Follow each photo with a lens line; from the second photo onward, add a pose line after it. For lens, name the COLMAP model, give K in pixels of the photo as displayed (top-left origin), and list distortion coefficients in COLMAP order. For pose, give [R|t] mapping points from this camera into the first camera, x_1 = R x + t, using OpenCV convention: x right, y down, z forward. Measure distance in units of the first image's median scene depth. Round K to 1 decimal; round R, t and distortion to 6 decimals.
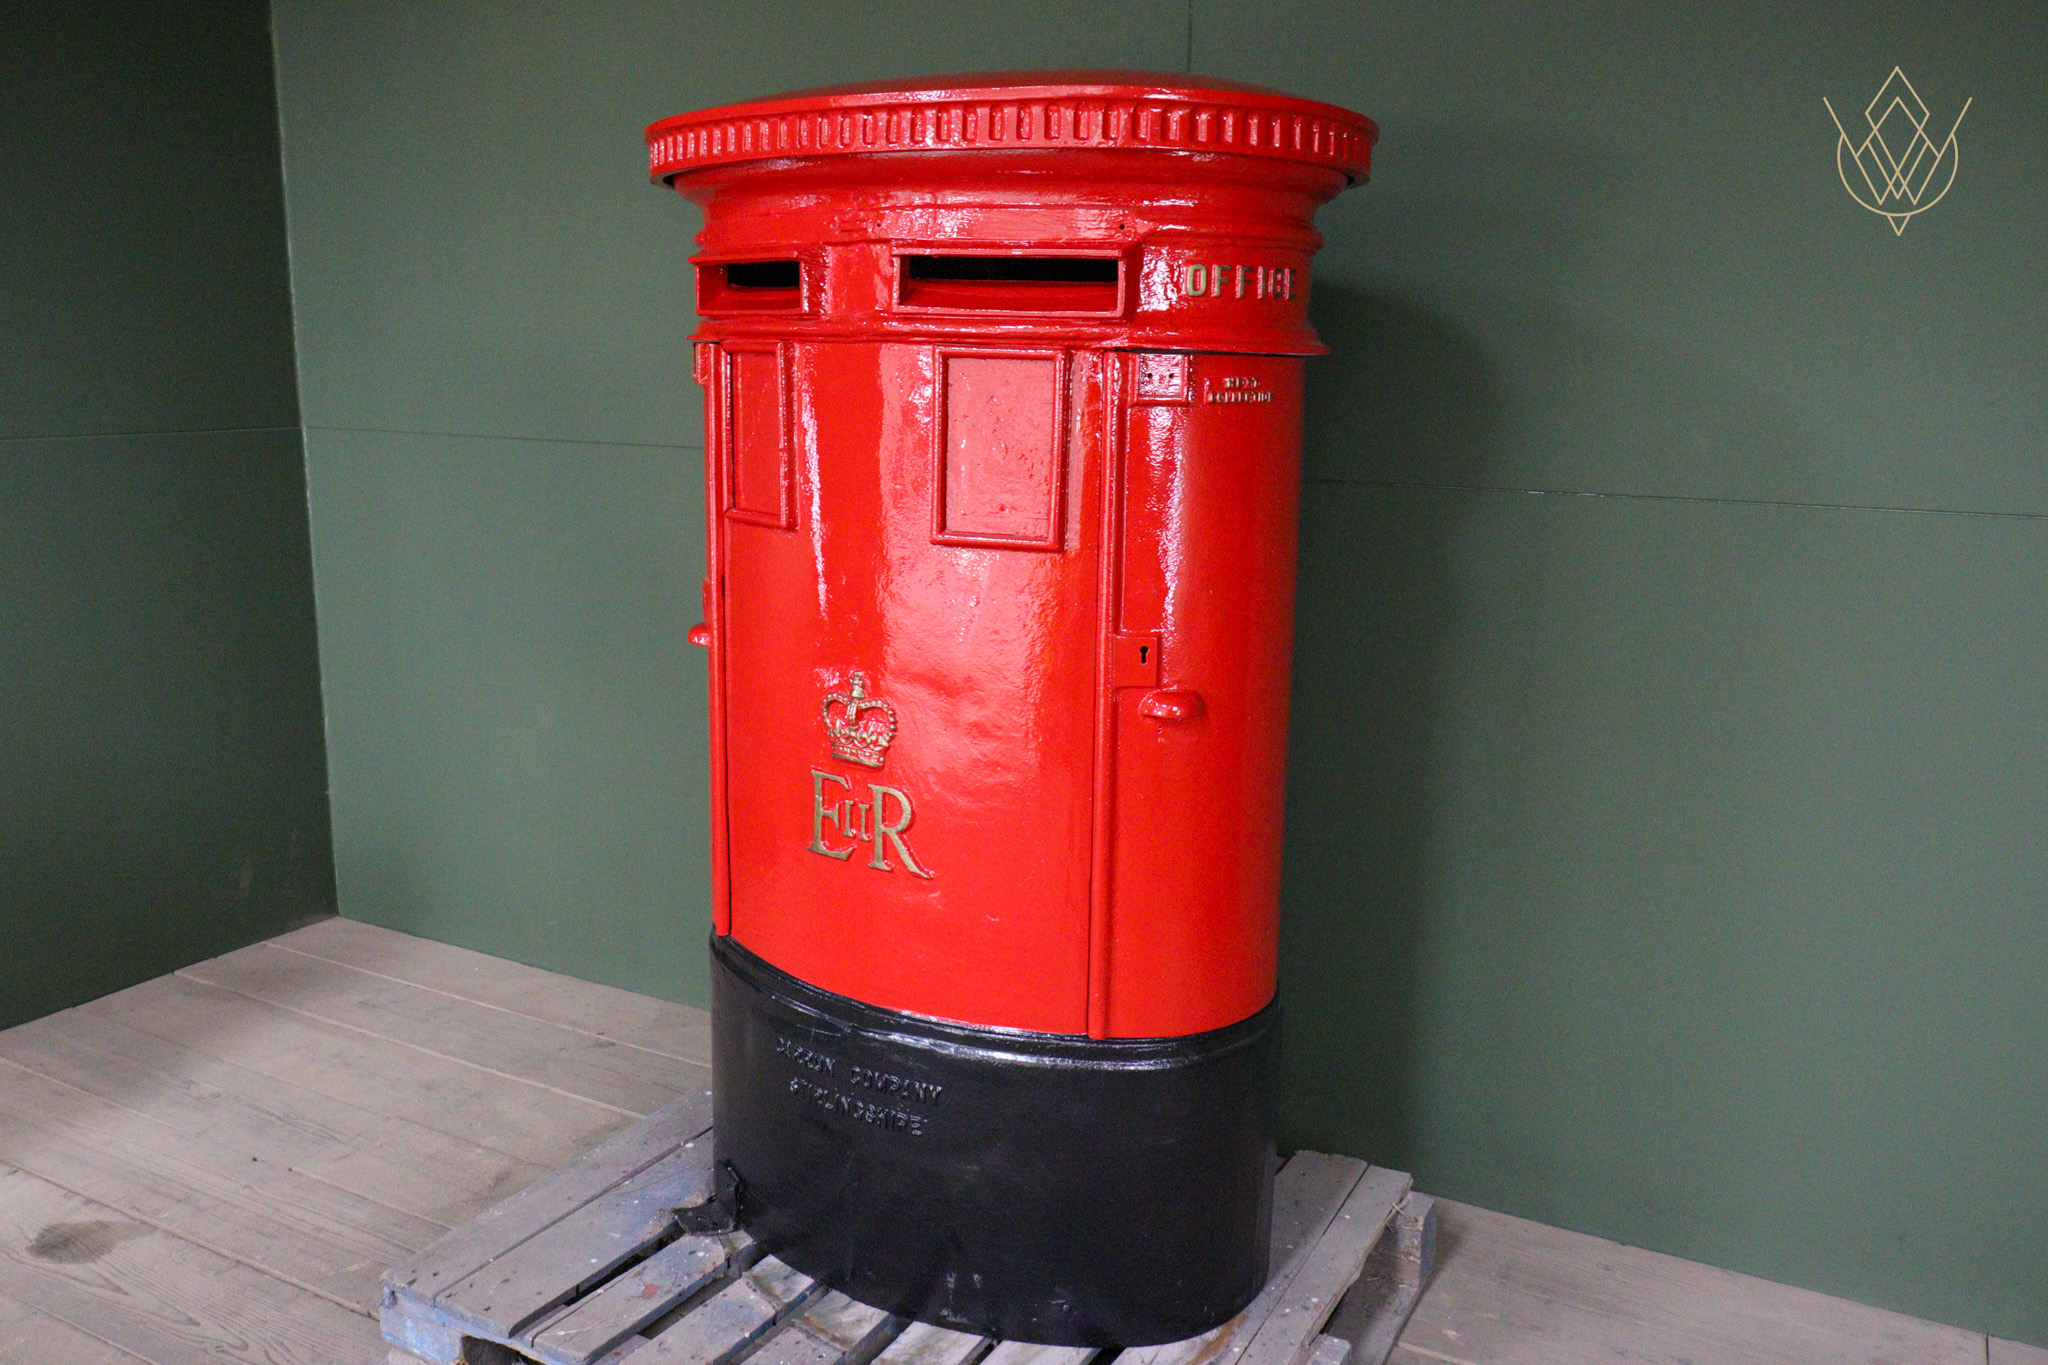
lens RADIAL K [[1648.8, 0, 1022.2], [0, 1648.8, 673.5], [0, 0, 1]] dist [-0.008568, 0.013163]
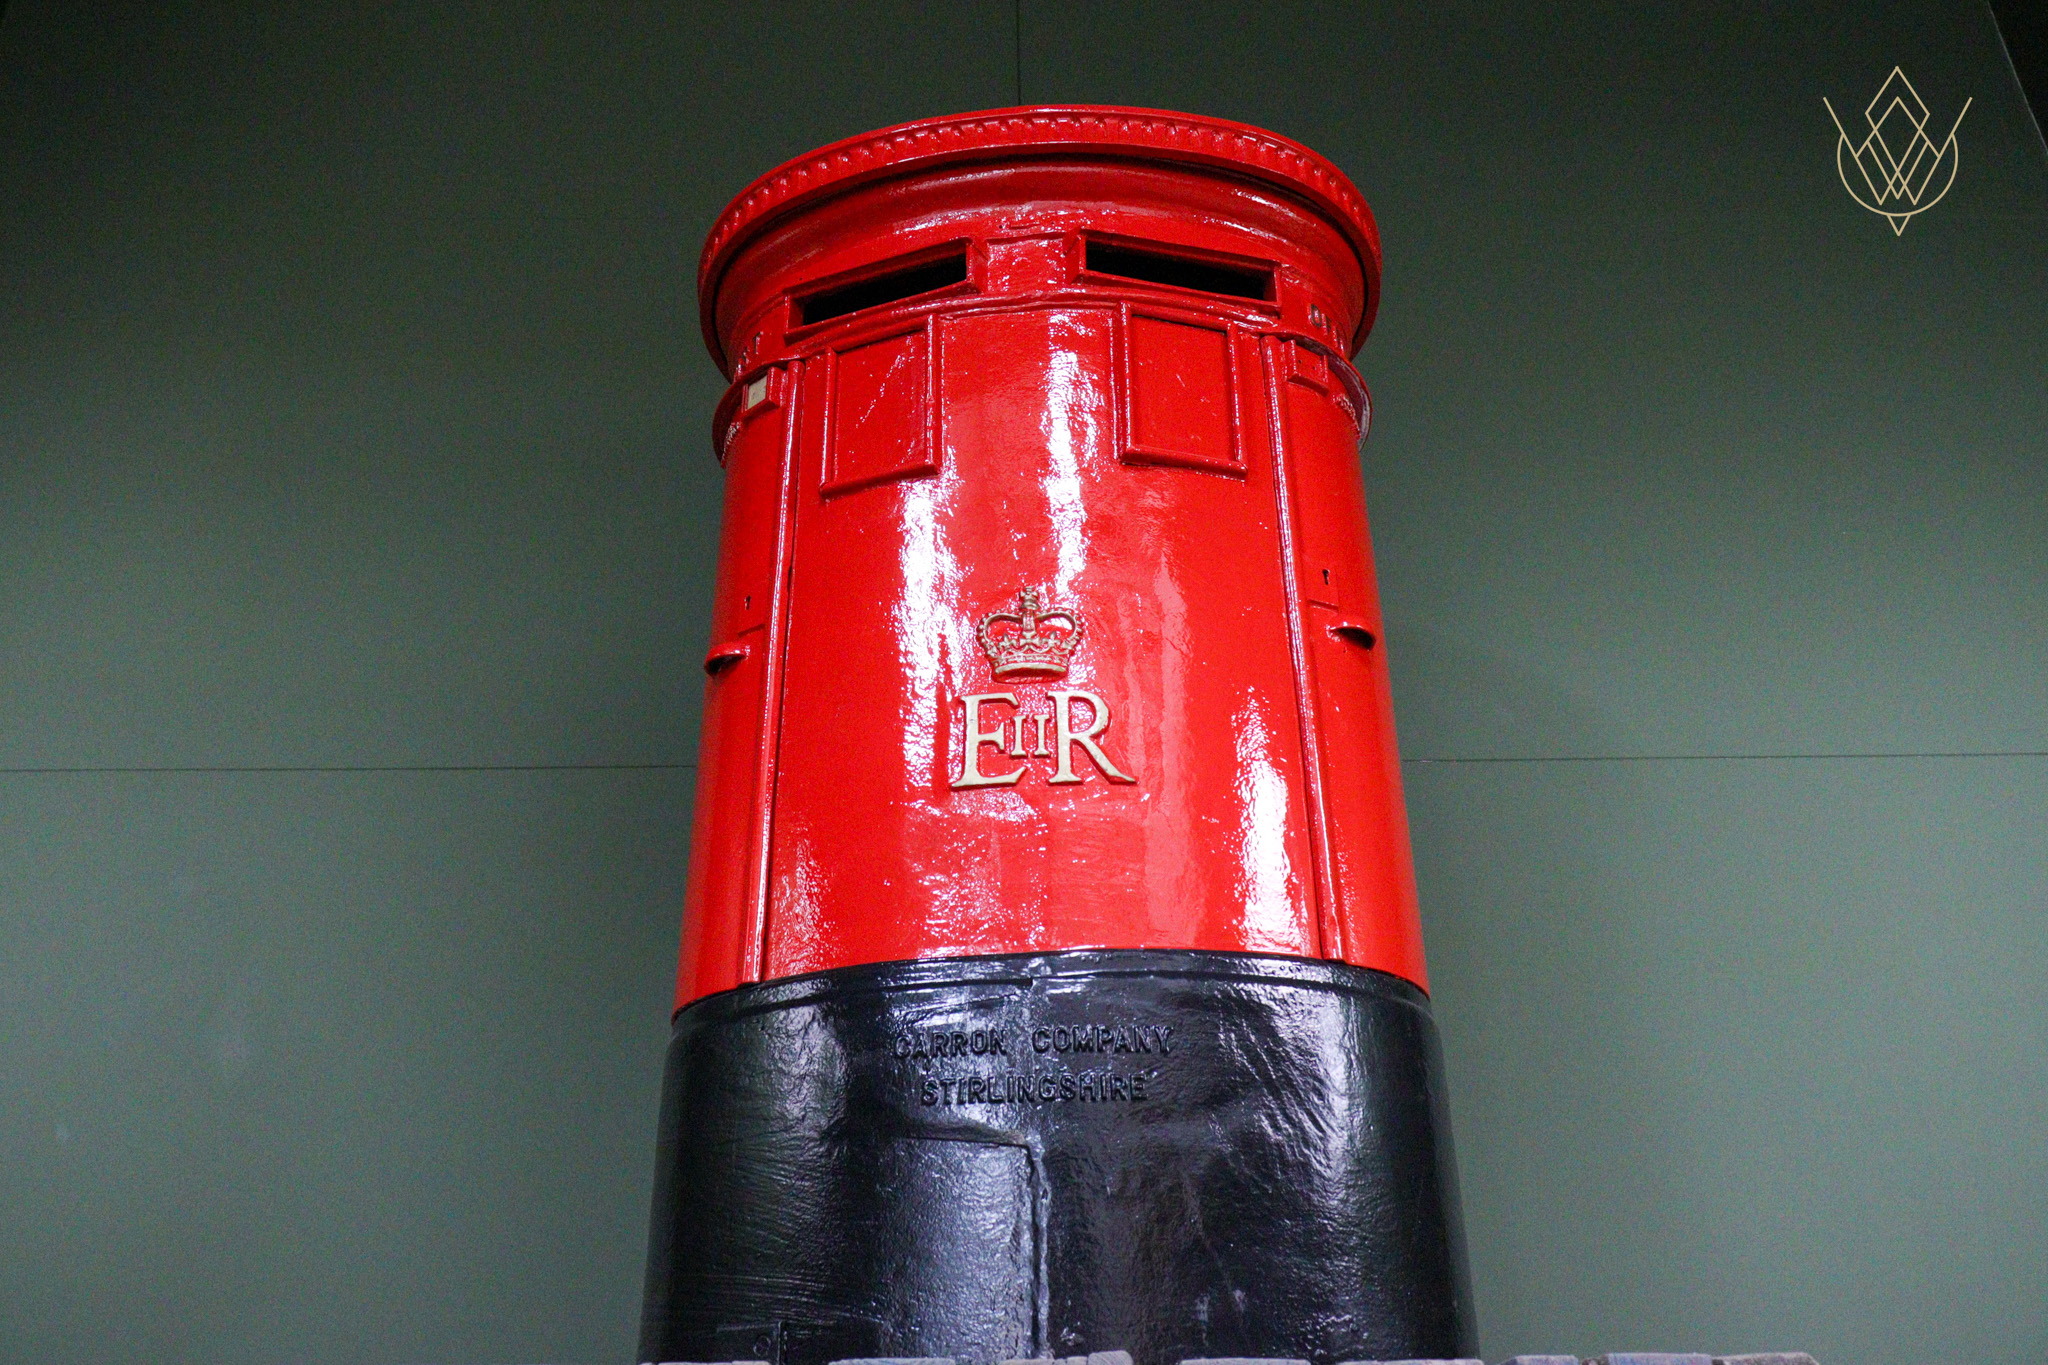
lens RADIAL K [[1648.8, 0, 1028.6], [0, 1648.8, 677.1], [0, 0, 1]] dist [-0.008568, 0.013163]
pose [[0.873718, 0.197987, 0.444317, -0.488664], [0.123921, 0.792686, -0.596903, 0.576848], [-0.470383, 0.576585, 0.668049, 0.404242]]
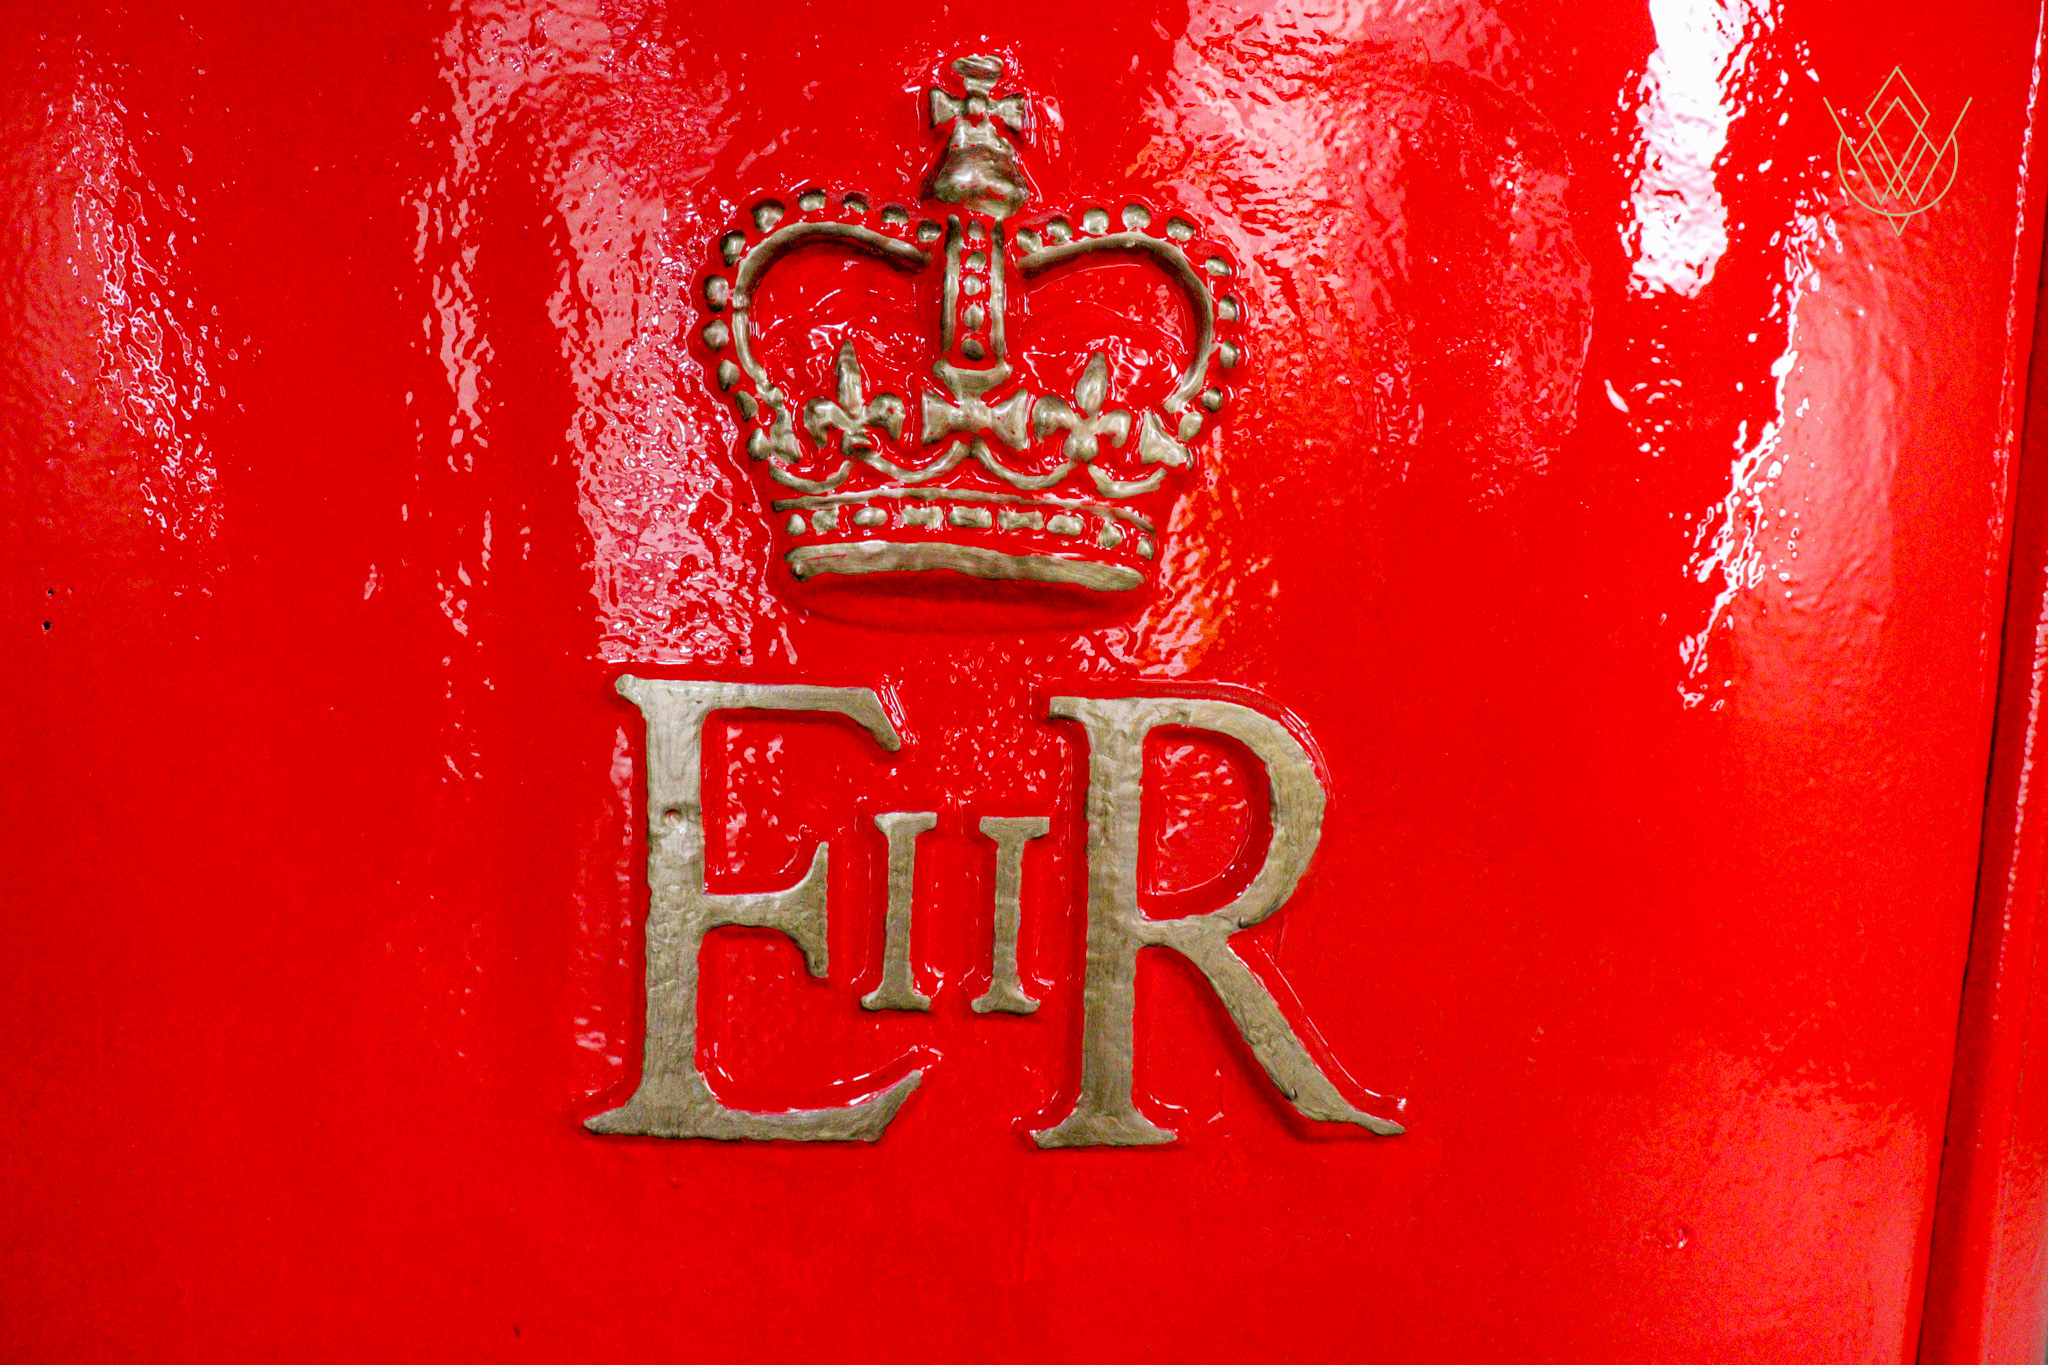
lens RADIAL K [[1648.8, 0, 1036.8], [0, 1648.8, 674.5], [0, 0, 1]] dist [-0.008568, 0.013163]
pose [[0.799116, -0.093231, 0.593903, -0.198585], [0.102776, 0.994545, 0.017836, 0.060074], [-0.592326, 0.046786, 0.804339, 0.842499]]
